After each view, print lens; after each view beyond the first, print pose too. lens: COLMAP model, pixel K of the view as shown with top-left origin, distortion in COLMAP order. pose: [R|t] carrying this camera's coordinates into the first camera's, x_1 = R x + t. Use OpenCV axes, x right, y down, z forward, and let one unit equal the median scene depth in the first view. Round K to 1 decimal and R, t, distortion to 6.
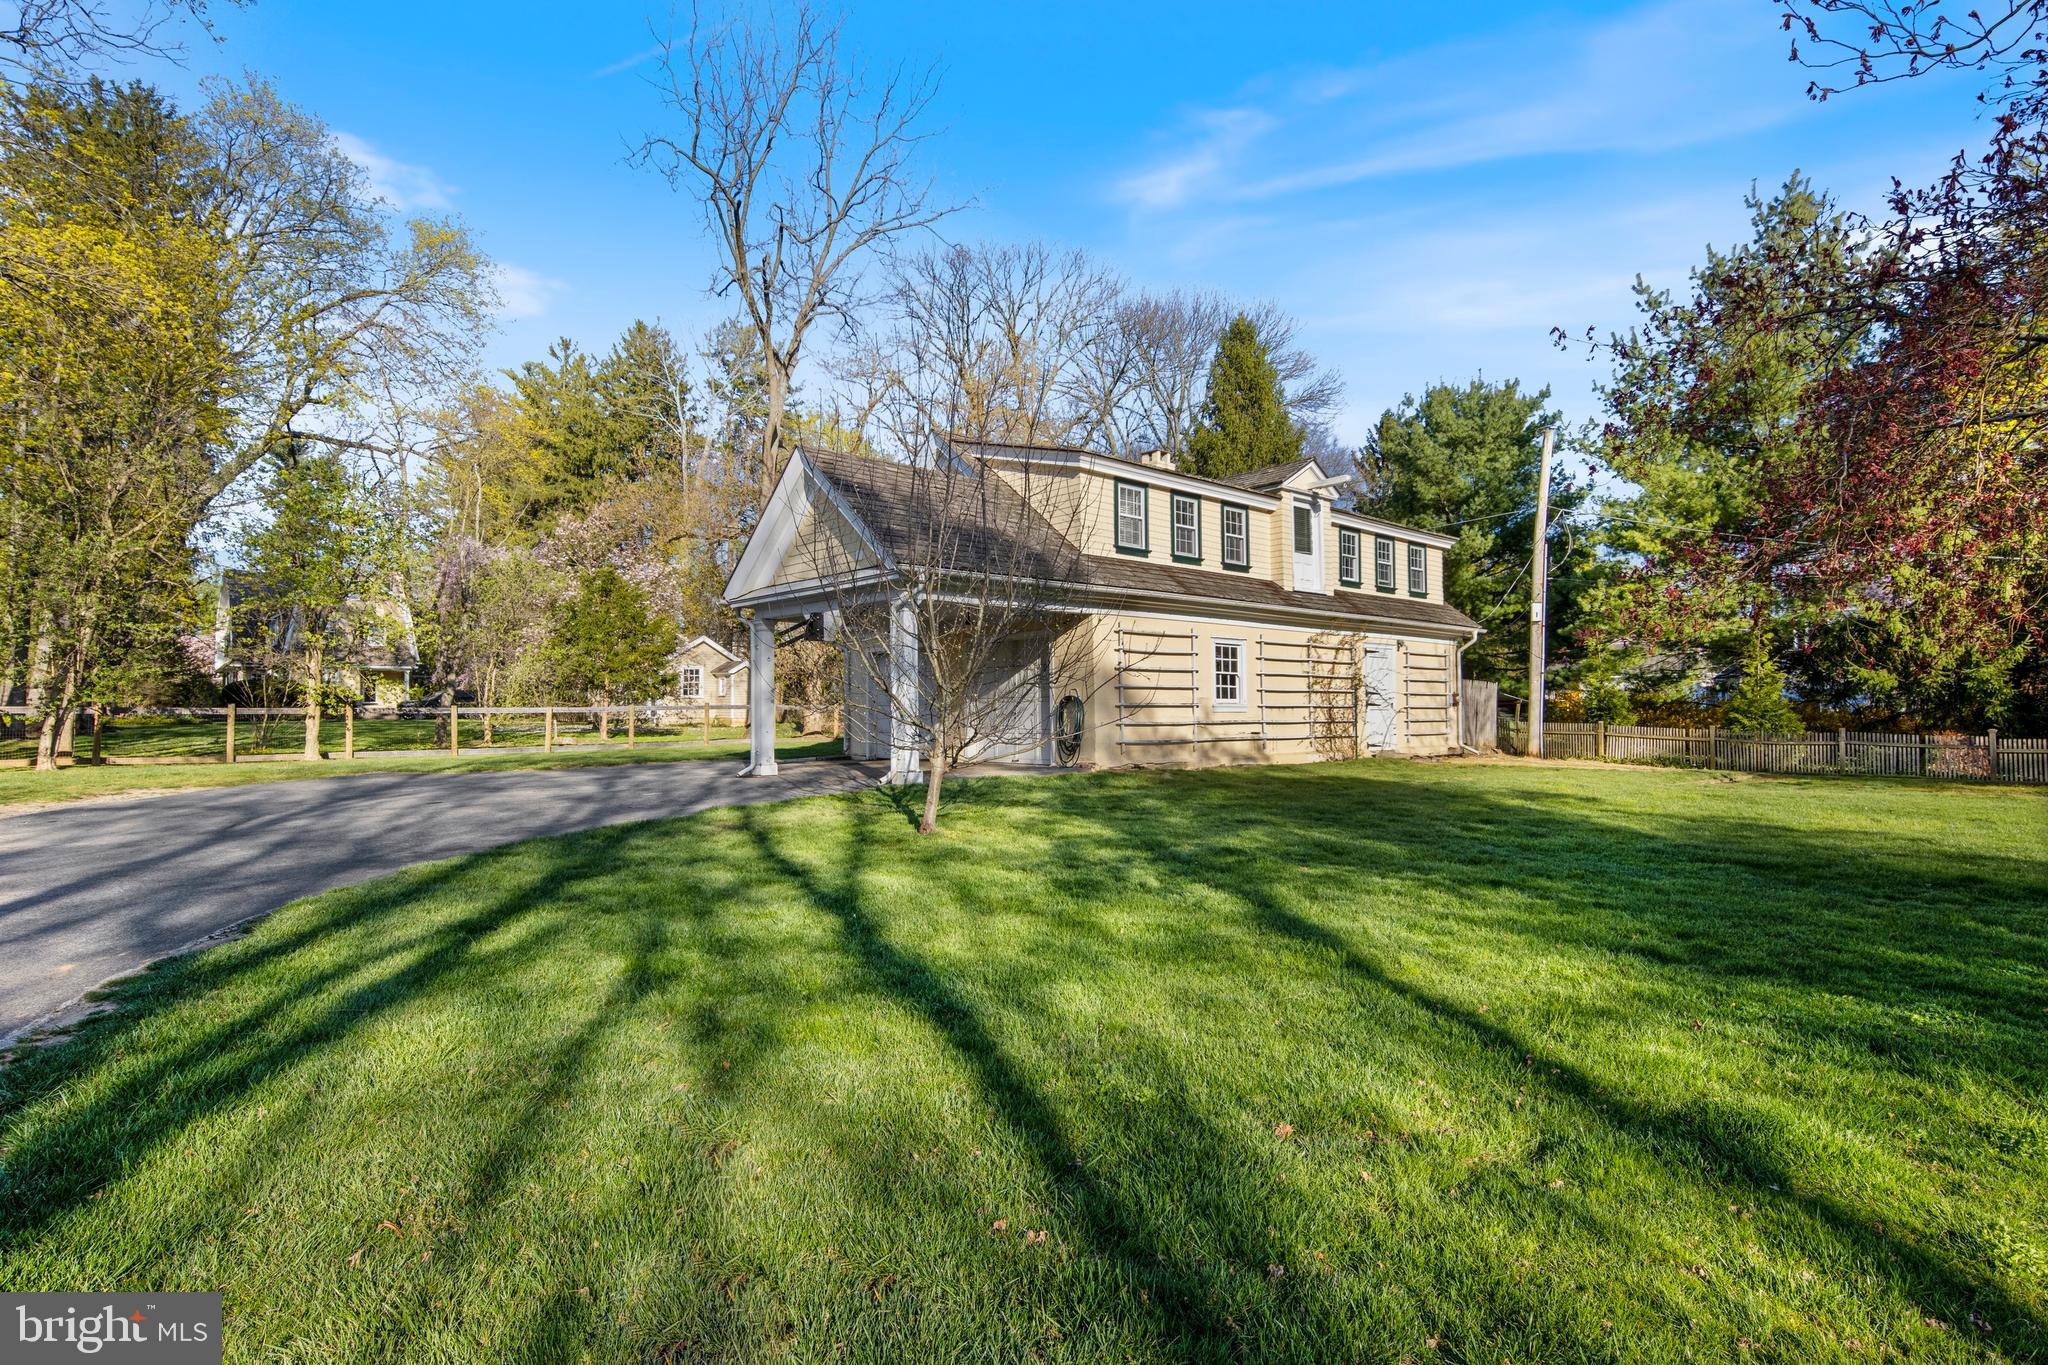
lens RADIAL K [[1036.4, 0, 1026.9], [0, 1036.4, 678.1], [0, 0, 1]] dist [0.012911, -0.001660]
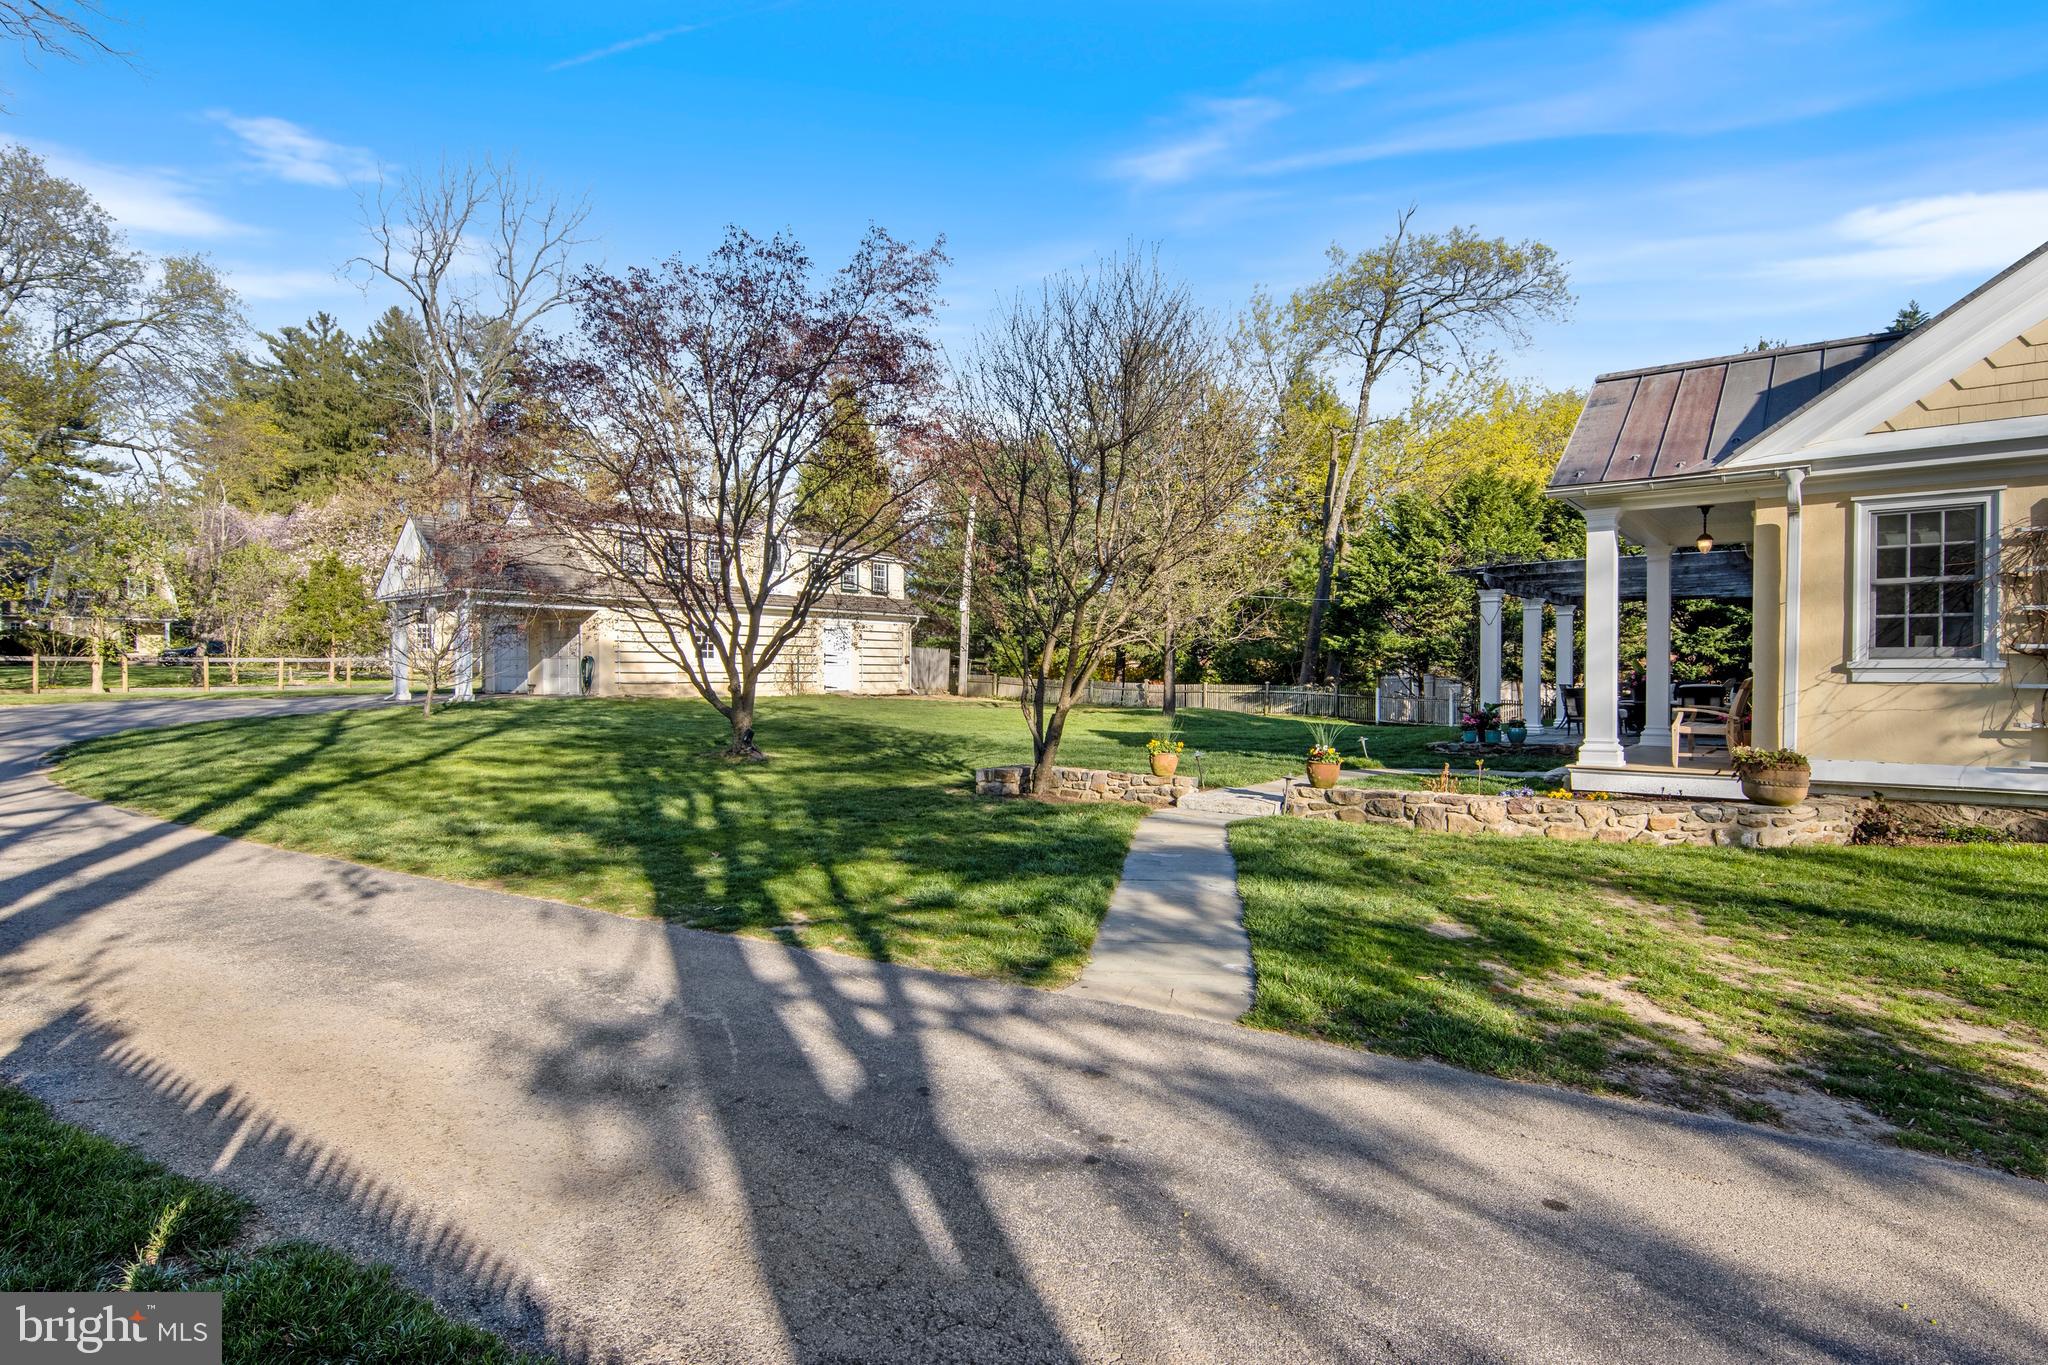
lens RADIAL K [[1041.0, 0, 1018.3], [0, 1041.0, 677.6], [0, 0, 1]] dist [0.010646, -0.002329]
pose [[0.989321, 0.007900, 0.145538, 0.305447], [-0.014192, 0.999006, 0.042250, -0.018762], [-0.145059, -0.043864, 0.988450, -0.517175]]
